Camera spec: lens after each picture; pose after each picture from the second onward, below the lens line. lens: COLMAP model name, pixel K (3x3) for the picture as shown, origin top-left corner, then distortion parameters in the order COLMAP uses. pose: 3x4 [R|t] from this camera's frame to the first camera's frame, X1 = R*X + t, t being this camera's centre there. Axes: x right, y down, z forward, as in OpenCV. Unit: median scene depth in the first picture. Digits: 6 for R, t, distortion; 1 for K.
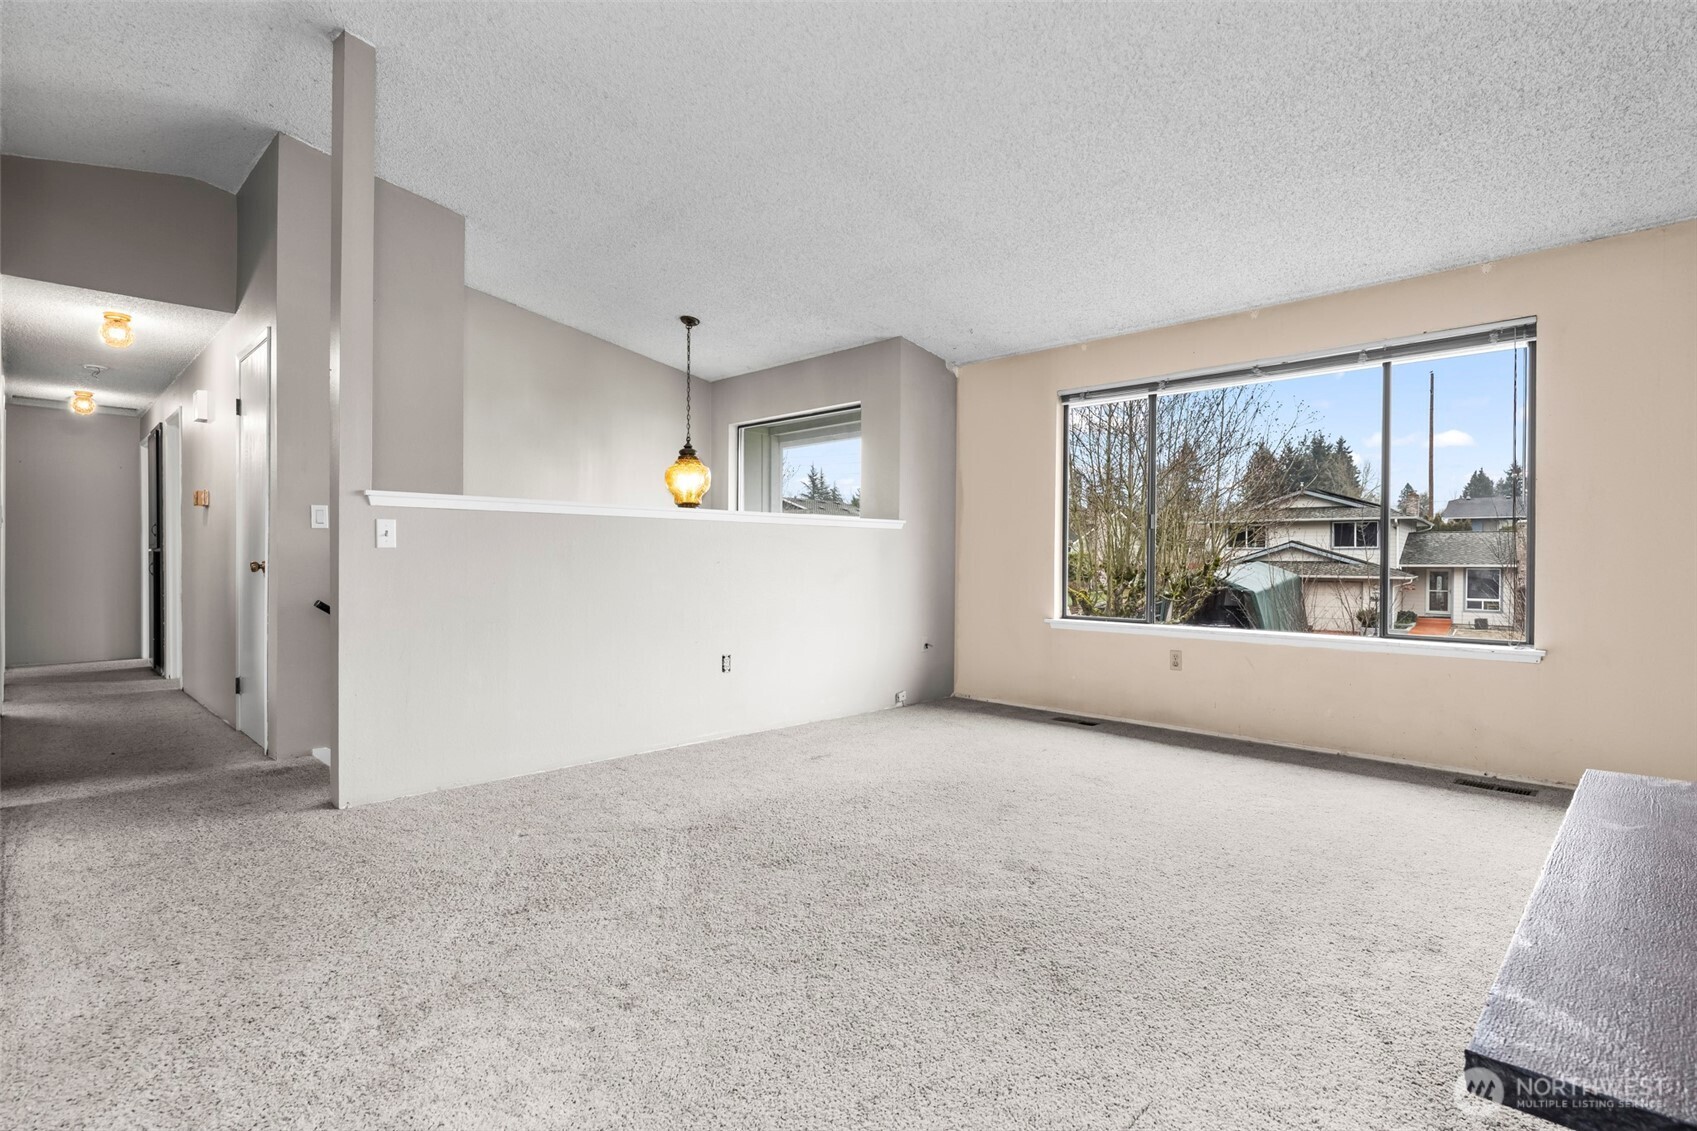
lens RADIAL K [[824.8, 0, 853.7], [0, 824.8, 564.4], [0, 0, 1]] dist [-0.001573, 0.003827]
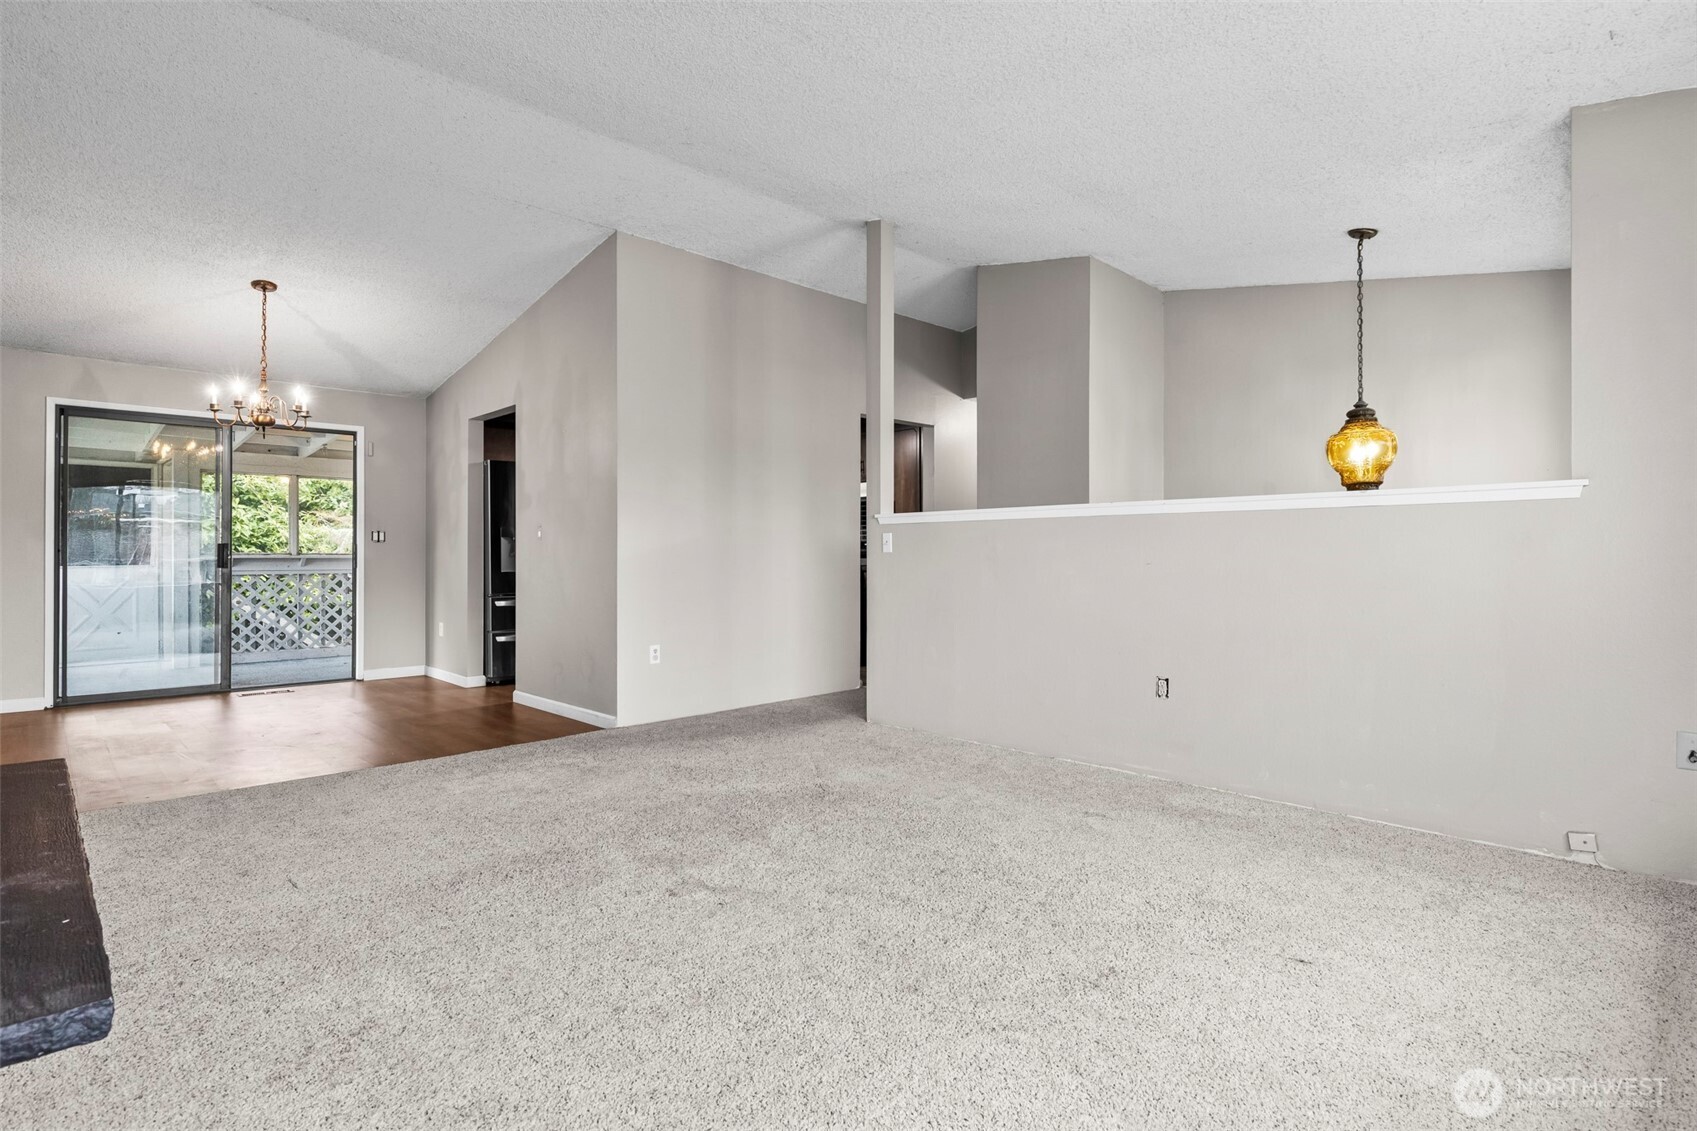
lens RADIAL K [[824.8, 0, 859.0], [0, 824.8, 565.8], [0, 0, 1]] dist [-0.001573, 0.003827]
pose [[0.010132, 0.005888, -0.999931, 1.082874], [-0.003222, 0.999978, 0.005856, -0.005506], [0.999943, 0.003162, 0.010151, 1.117273]]
